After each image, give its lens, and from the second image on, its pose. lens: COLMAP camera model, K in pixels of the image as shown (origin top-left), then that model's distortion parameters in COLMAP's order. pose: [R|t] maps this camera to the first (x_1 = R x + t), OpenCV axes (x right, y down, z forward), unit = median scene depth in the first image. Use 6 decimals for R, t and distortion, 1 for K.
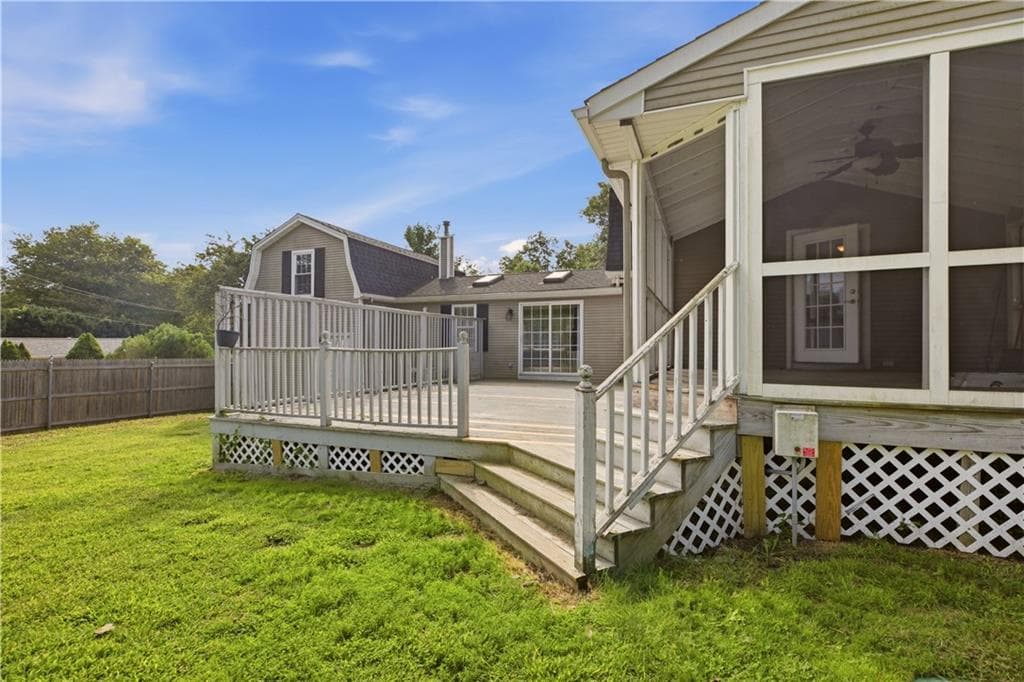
lens RADIAL K [[477.7, 0, 514.3], [0, 477.7, 342.4], [0, 0, 1]] dist [-0.008009, 0.001405]
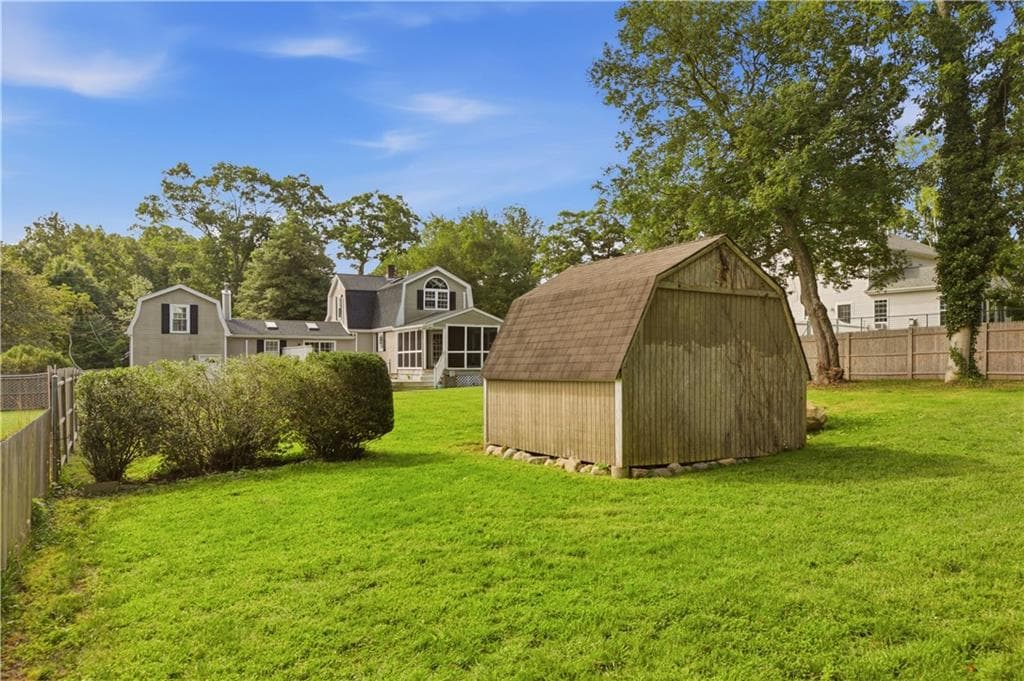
lens RADIAL K [[704.1, 0, 512.5], [0, 704.1, 351.1], [0, 0, 1]] dist [0.003426, -0.001968]
pose [[0.653077, 0.009776, 0.757229, -1.948580], [-0.007411, 0.999951, -0.006518, -0.028827], [-0.757255, -0.001355, 0.653117, -1.890496]]
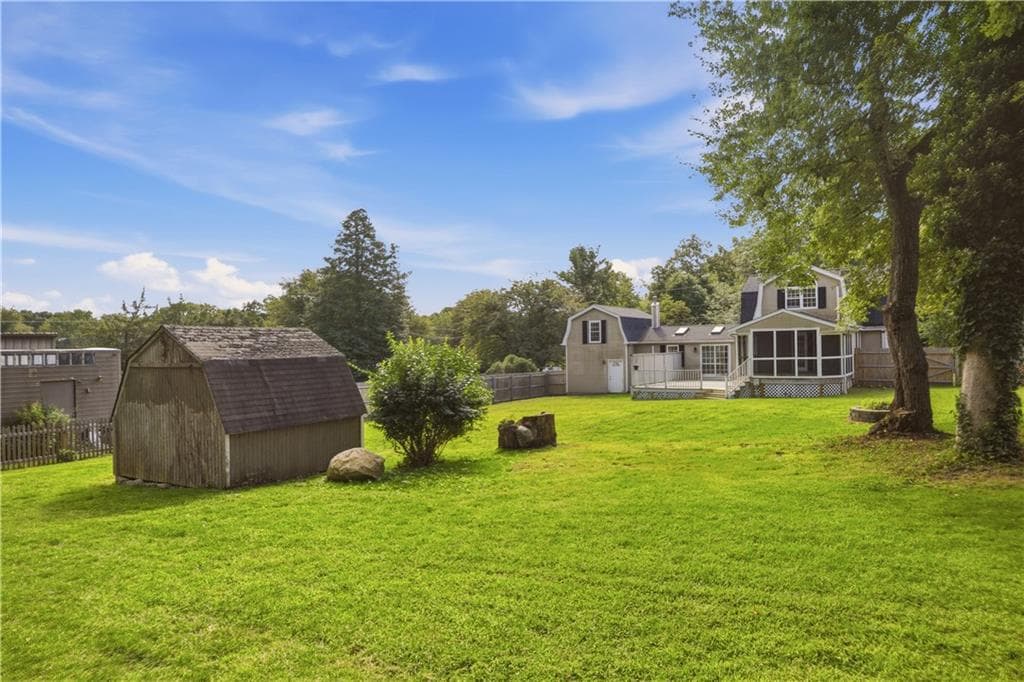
lens RADIAL K [[674.5, 0, 515.1], [0, 674.5, 343.8], [0, 0, 1]] dist [0.023318, 0.002123]
pose [[0.982158, -0.023738, -0.186552, -0.285766], [0.024866, 0.999684, 0.003709, -0.138056], [0.186405, -0.008281, 0.982438, -2.575413]]
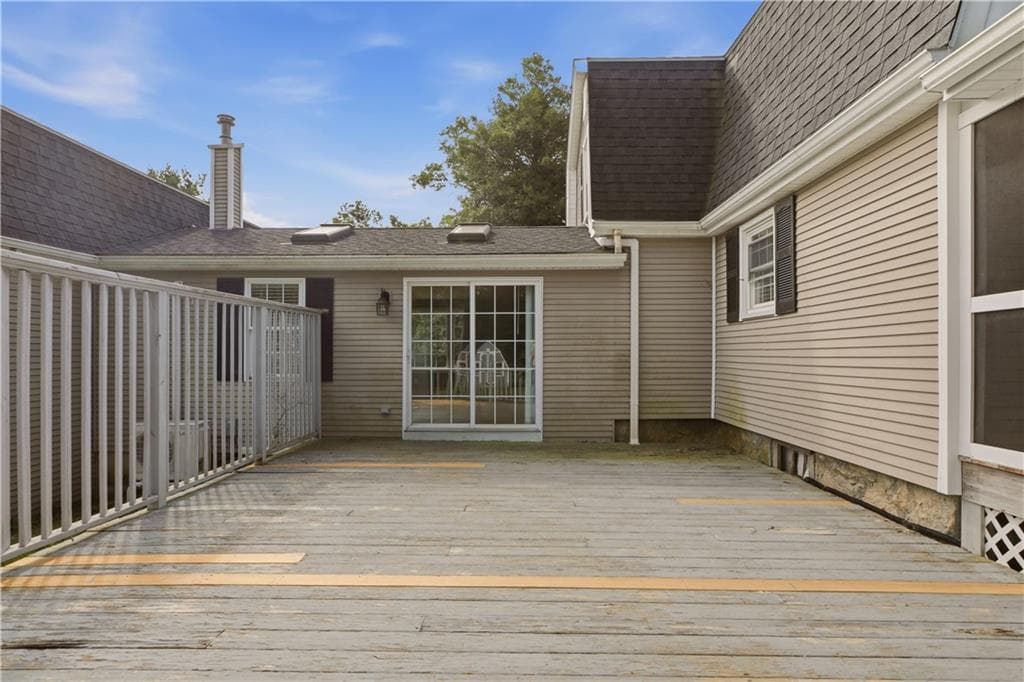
lens RADIAL K [[552.7, 0, 517.6], [0, 552.7, 347.8], [0, 0, 1]] dist [0.004527, -0.000193]
pose [[0.935481, -0.000158, 0.353376, -0.092236], [-0.002042, 0.999981, 0.005853, -0.020673], [-0.353370, -0.006197, 0.935463, 0.520857]]
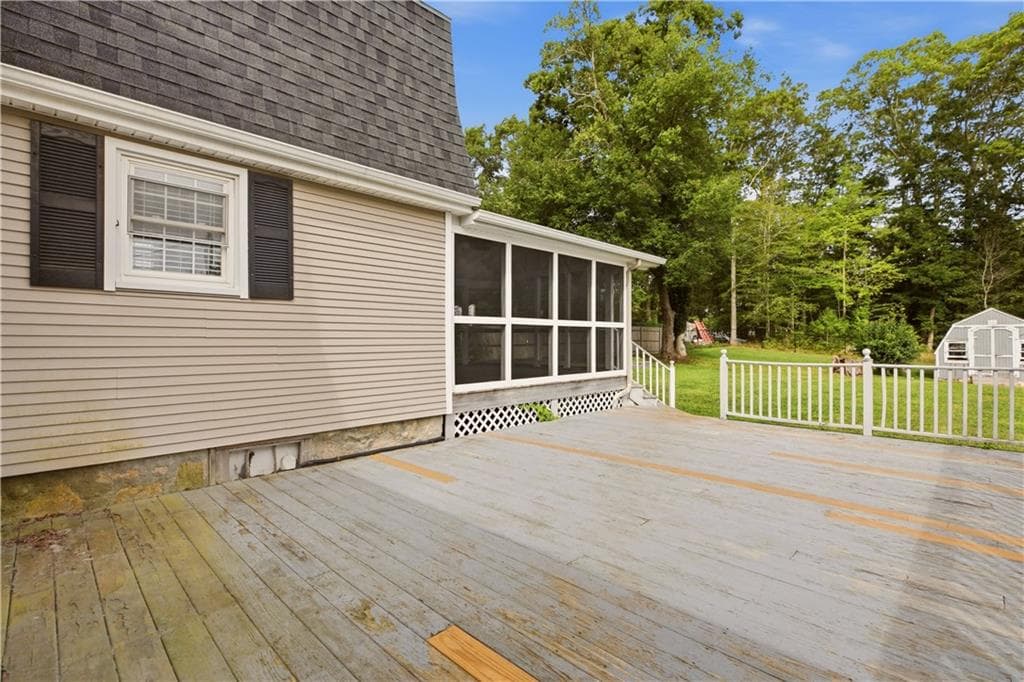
lens RADIAL K [[462.6, 0, 521.5], [0, 462.6, 335.3], [0, 0, 1]] dist [-0.007391, 0.000218]
pose [[-0.917740, 0.007694, 0.397108, 0.018911], [-0.005865, 0.999441, -0.032919, 0.004612], [-0.397139, -0.032540, -0.917181, 1.747010]]
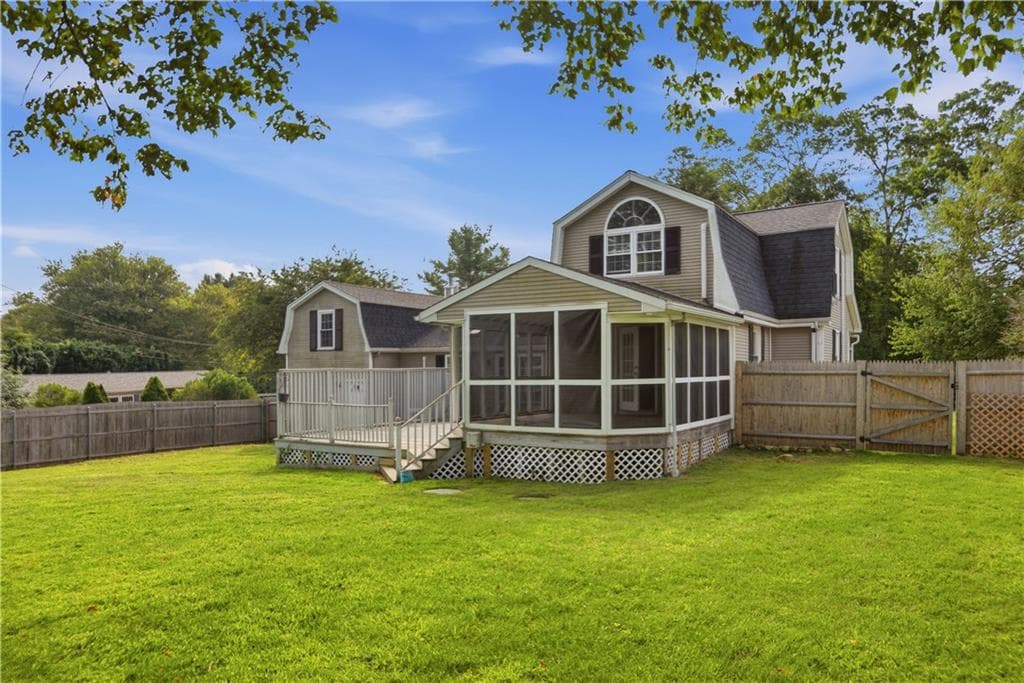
lens RADIAL K [[704.1, 0, 508.6], [0, 704.1, 376.3], [0, 0, 1]] dist [0.003426, -0.001968]
pose [[0.983479, -0.005346, -0.180942, 0.418480], [0.009645, 0.999692, 0.022888, -0.079006], [0.180764, -0.024255, 0.983227, -0.846199]]
